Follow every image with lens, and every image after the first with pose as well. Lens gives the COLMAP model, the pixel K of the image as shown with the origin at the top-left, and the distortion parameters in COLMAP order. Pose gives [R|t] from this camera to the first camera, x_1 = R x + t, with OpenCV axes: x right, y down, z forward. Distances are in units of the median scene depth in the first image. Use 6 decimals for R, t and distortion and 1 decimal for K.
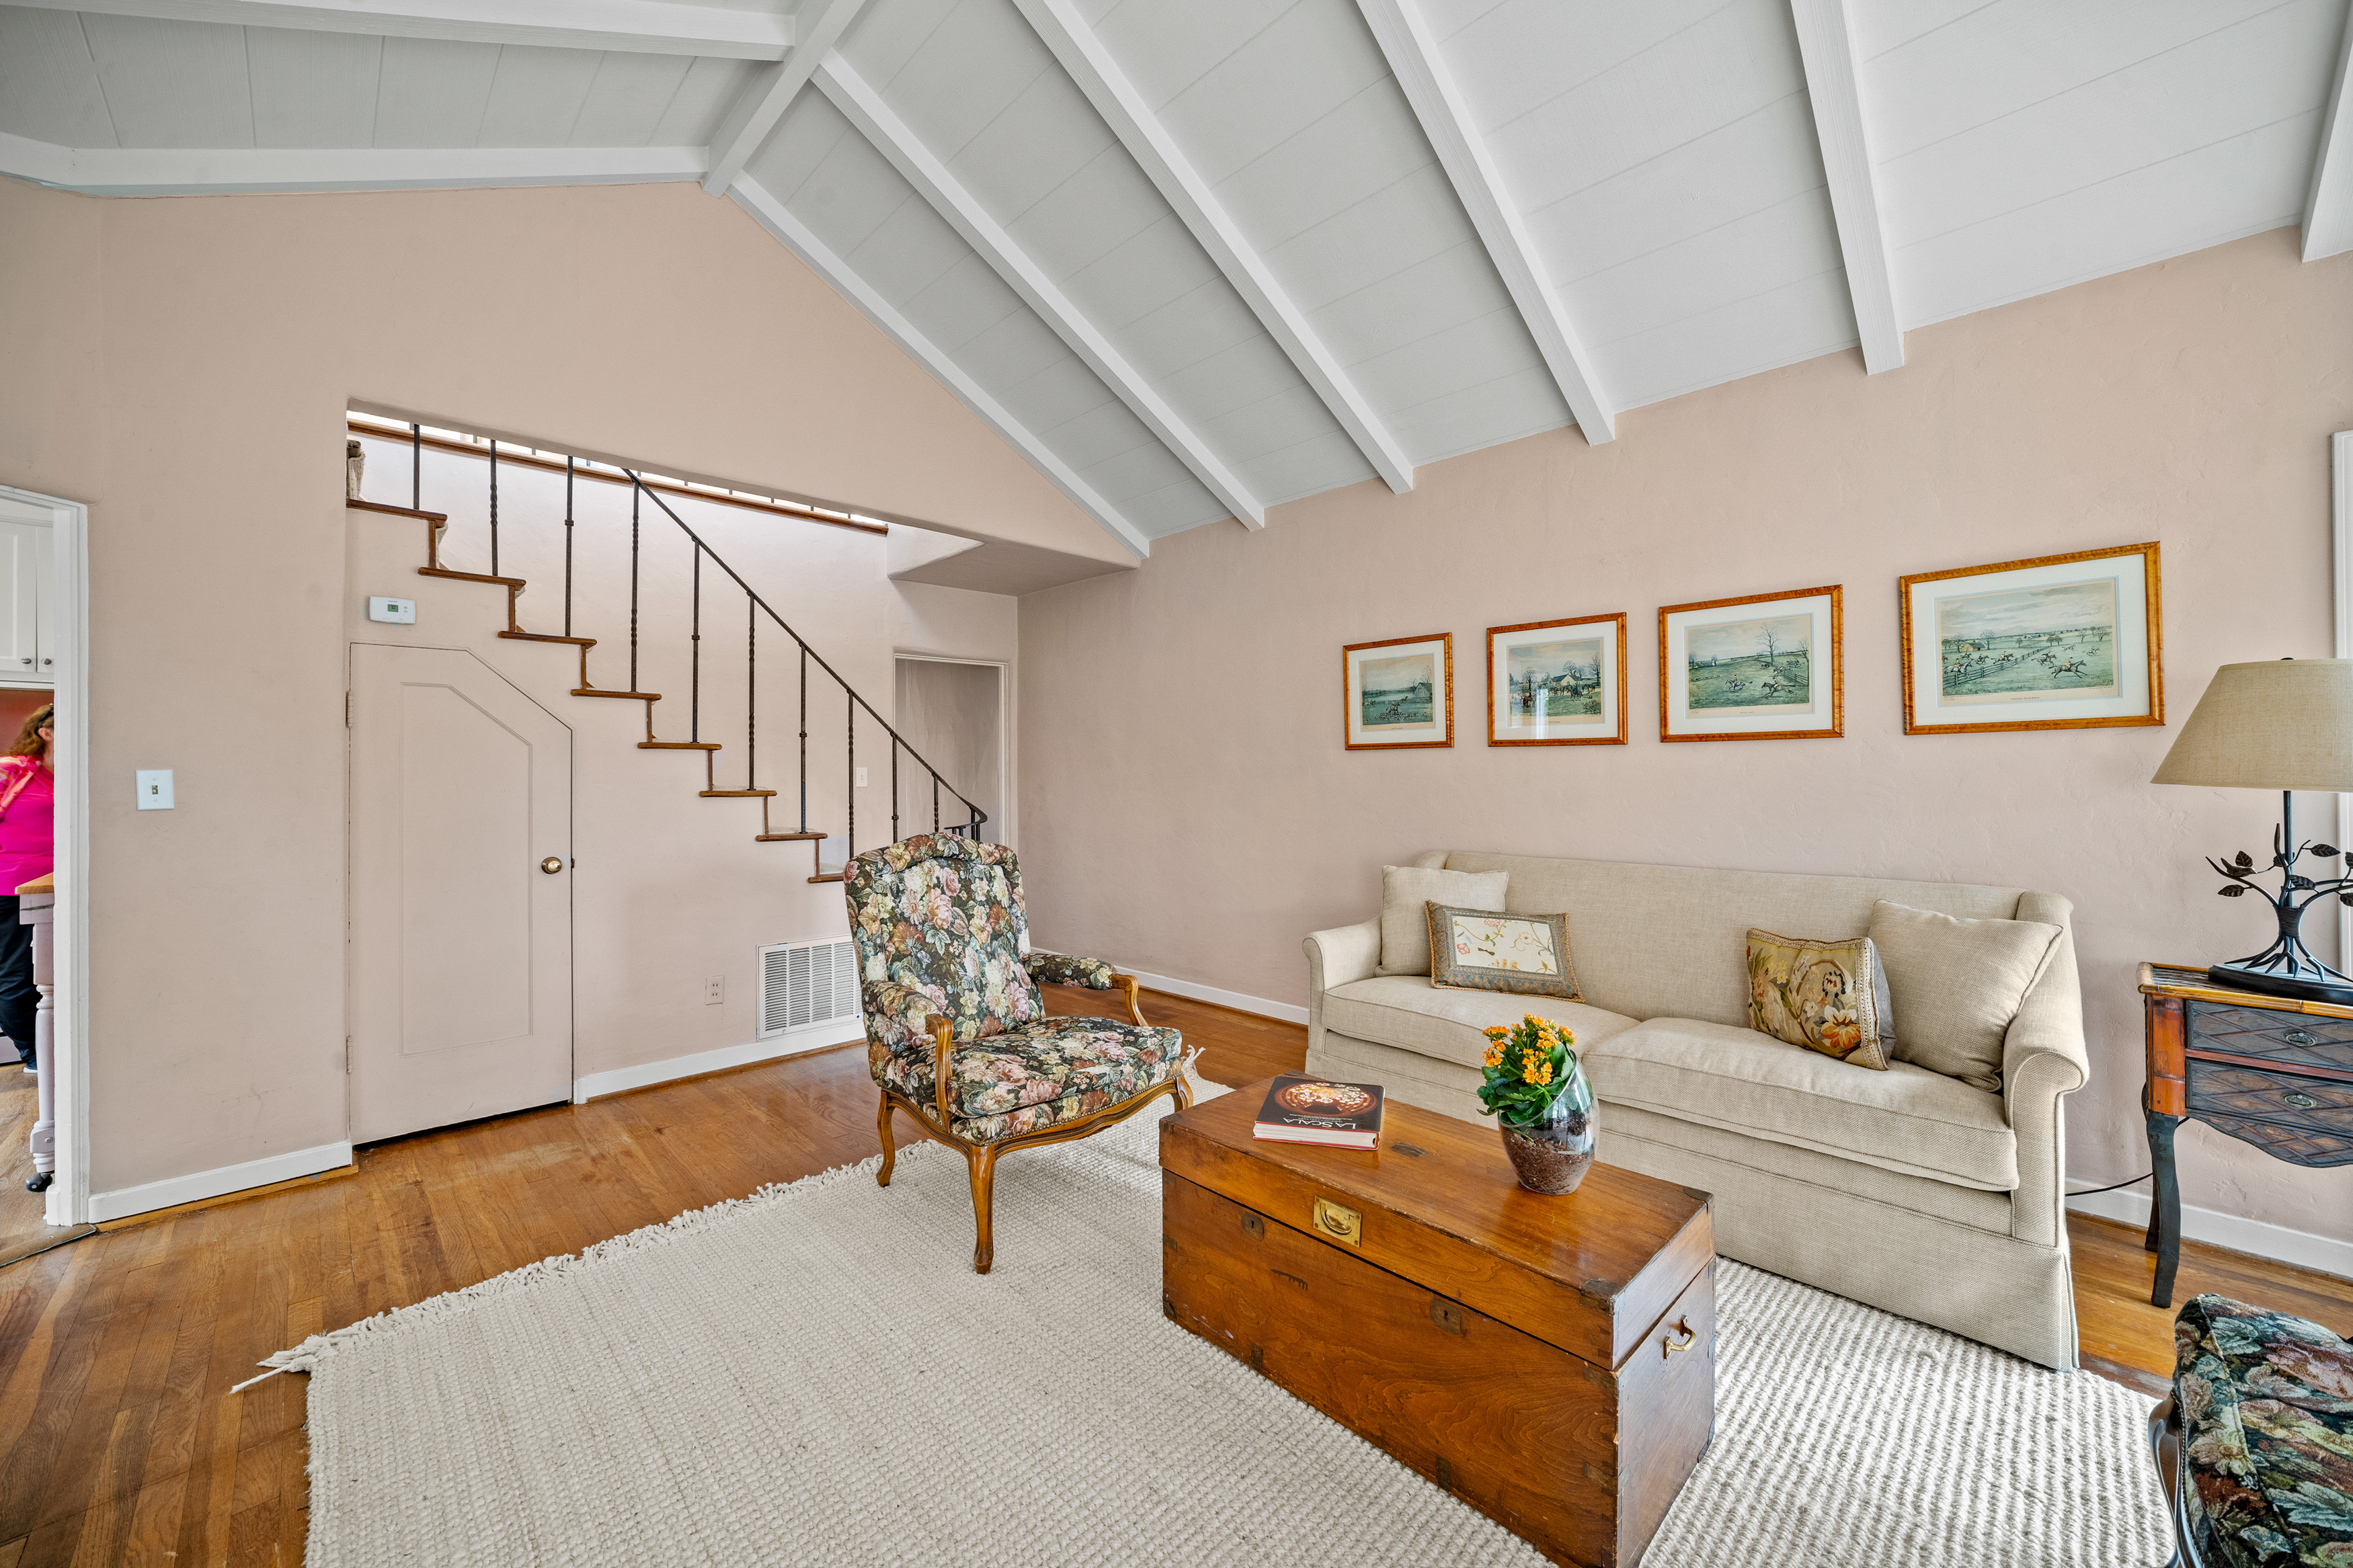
lens RADIAL K [[882.9, 0, 1215.4], [0, 882.9, 770.8], [0, 0, 1]] dist [0.001480, 0.000158]
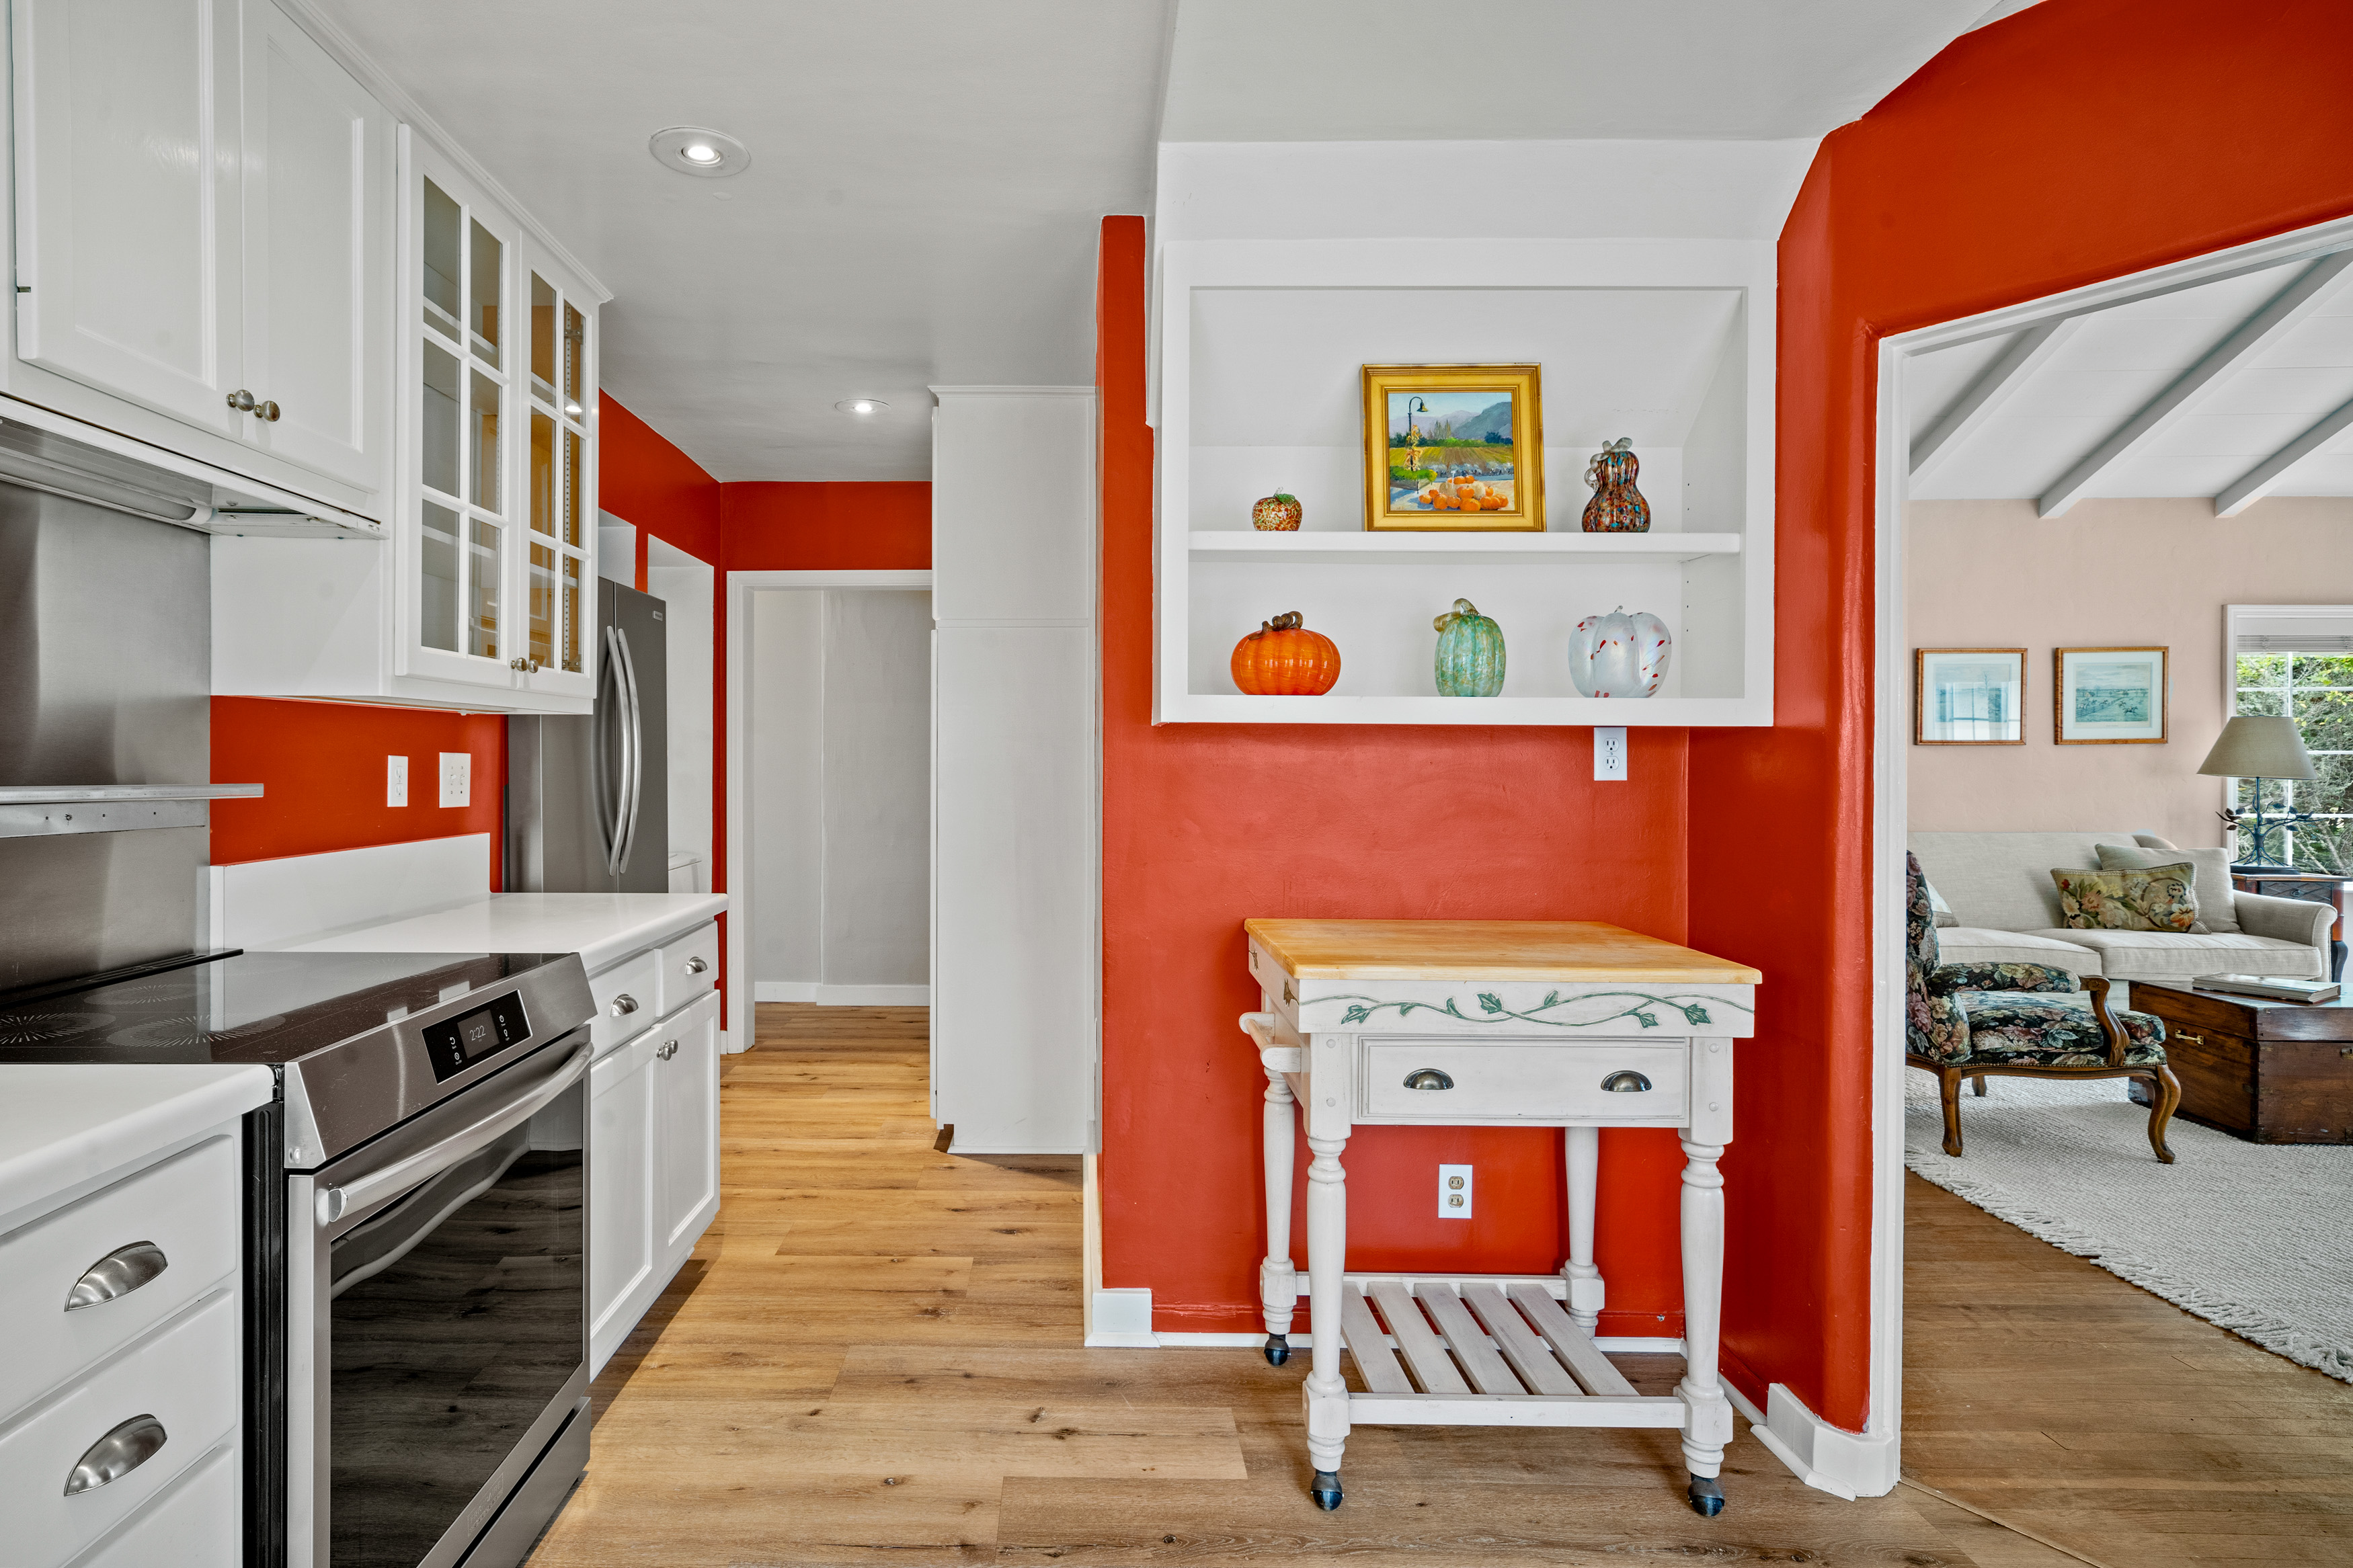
lens RADIAL K [[1133.9, 0, 1176.5], [0, 1133.9, 784.0], [0, 0, 1]] dist [-0.007931, 0.007830]
pose [[0.715306, -0.013957, 0.698672, -1.906894], [-0.000717, 0.999785, 0.020707, -0.011226], [-0.698811, -0.015313, 0.715142, 0.662009]]
